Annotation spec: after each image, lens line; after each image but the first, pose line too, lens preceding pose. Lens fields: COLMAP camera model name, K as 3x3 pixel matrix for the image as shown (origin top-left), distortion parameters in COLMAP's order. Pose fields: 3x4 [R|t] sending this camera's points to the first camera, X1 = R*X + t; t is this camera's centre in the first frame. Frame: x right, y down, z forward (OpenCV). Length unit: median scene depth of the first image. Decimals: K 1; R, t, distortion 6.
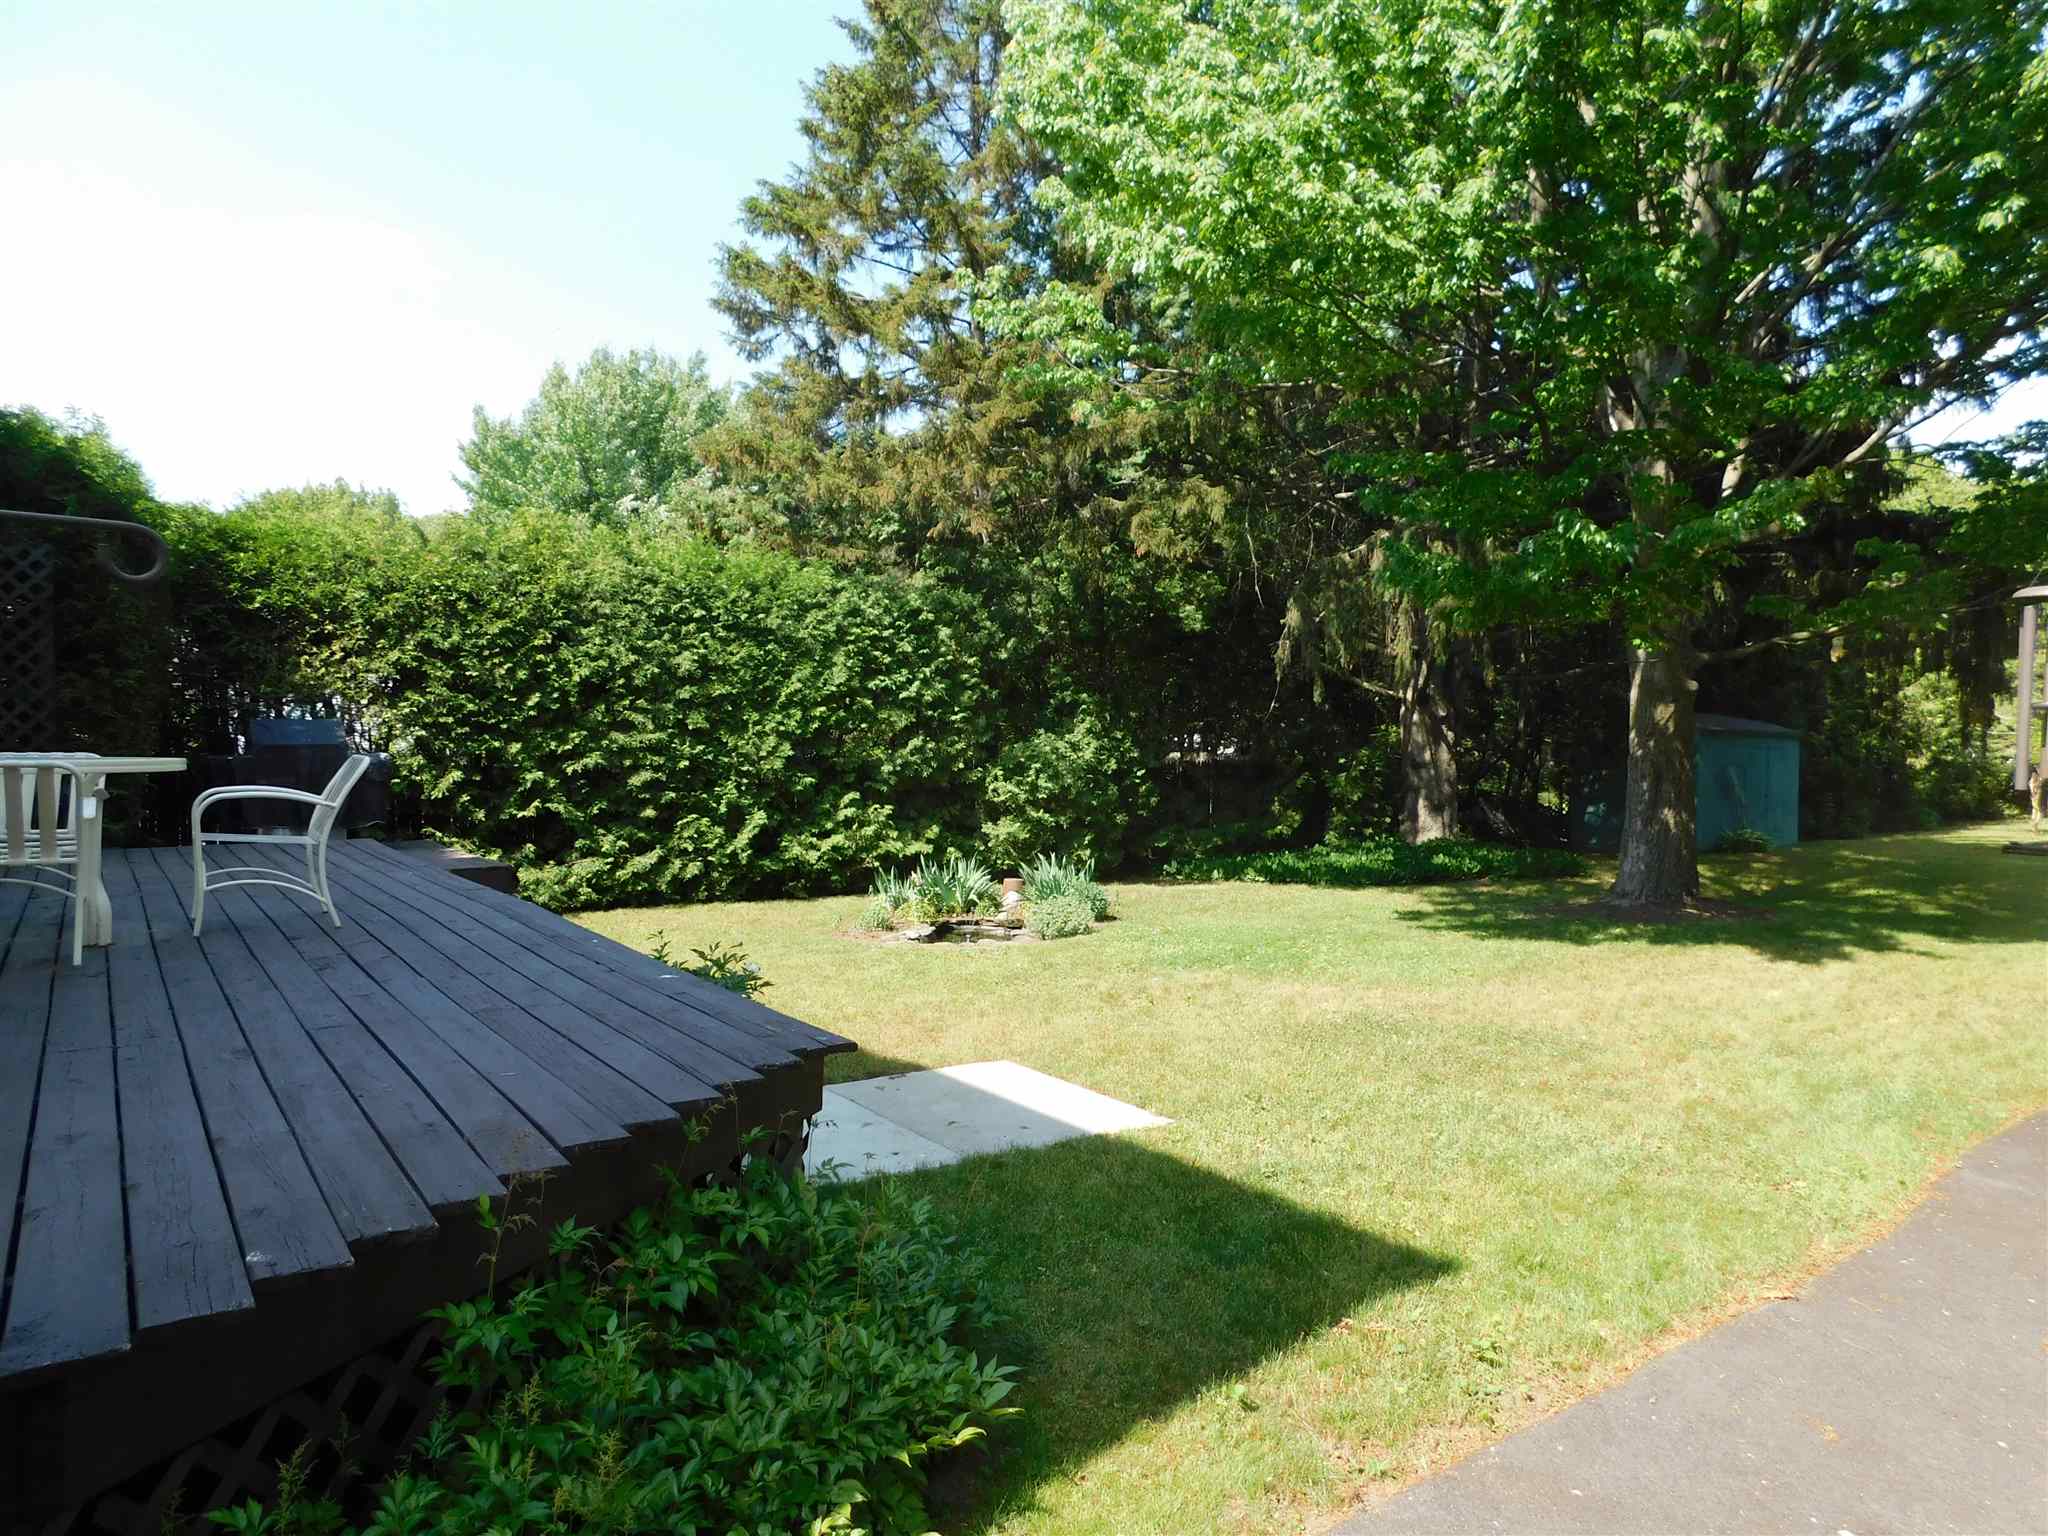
lens RADIAL K [[1338.3, 0, 1026.4], [0, 1338.3, 764.8], [0, 0, 1]] dist [-0.042646, 0.015523]
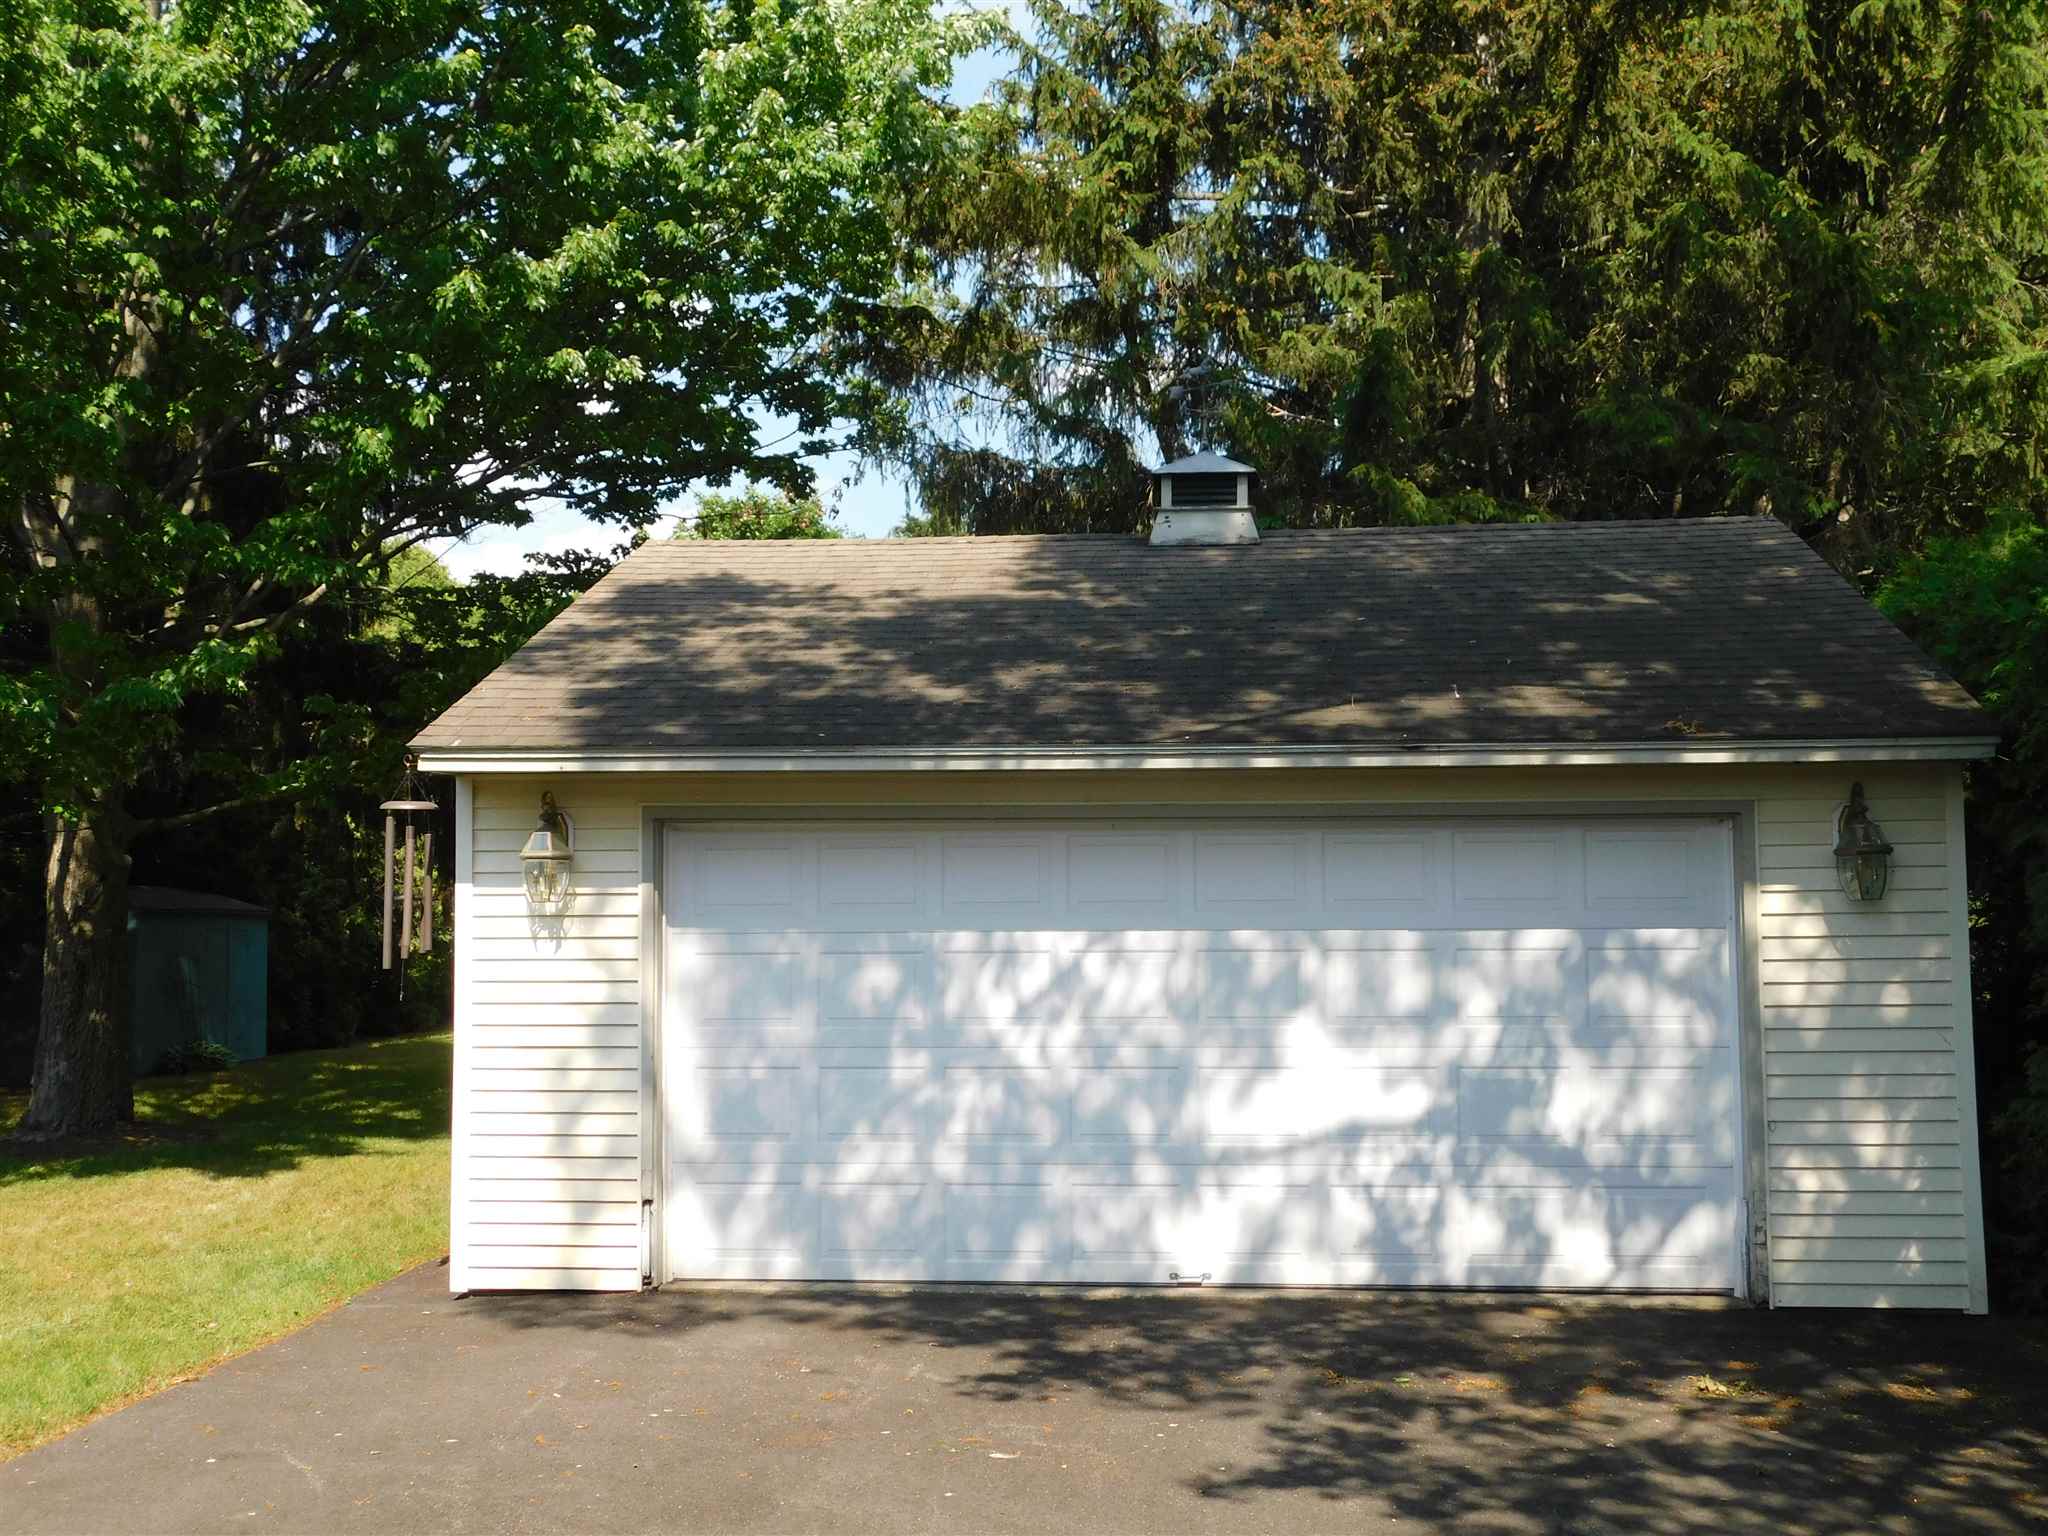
lens RADIAL K [[2120.9, 0, 1027.3], [0, 2120.9, 766.9], [0, 0, 1]] dist [0.009619, 0.000000]
pose [[0.650273, 0.037902, 0.758755, -0.154687], [0.030680, 0.996630, -0.076079, -0.000425], [-0.759081, 0.072751, 0.646918, -0.320045]]
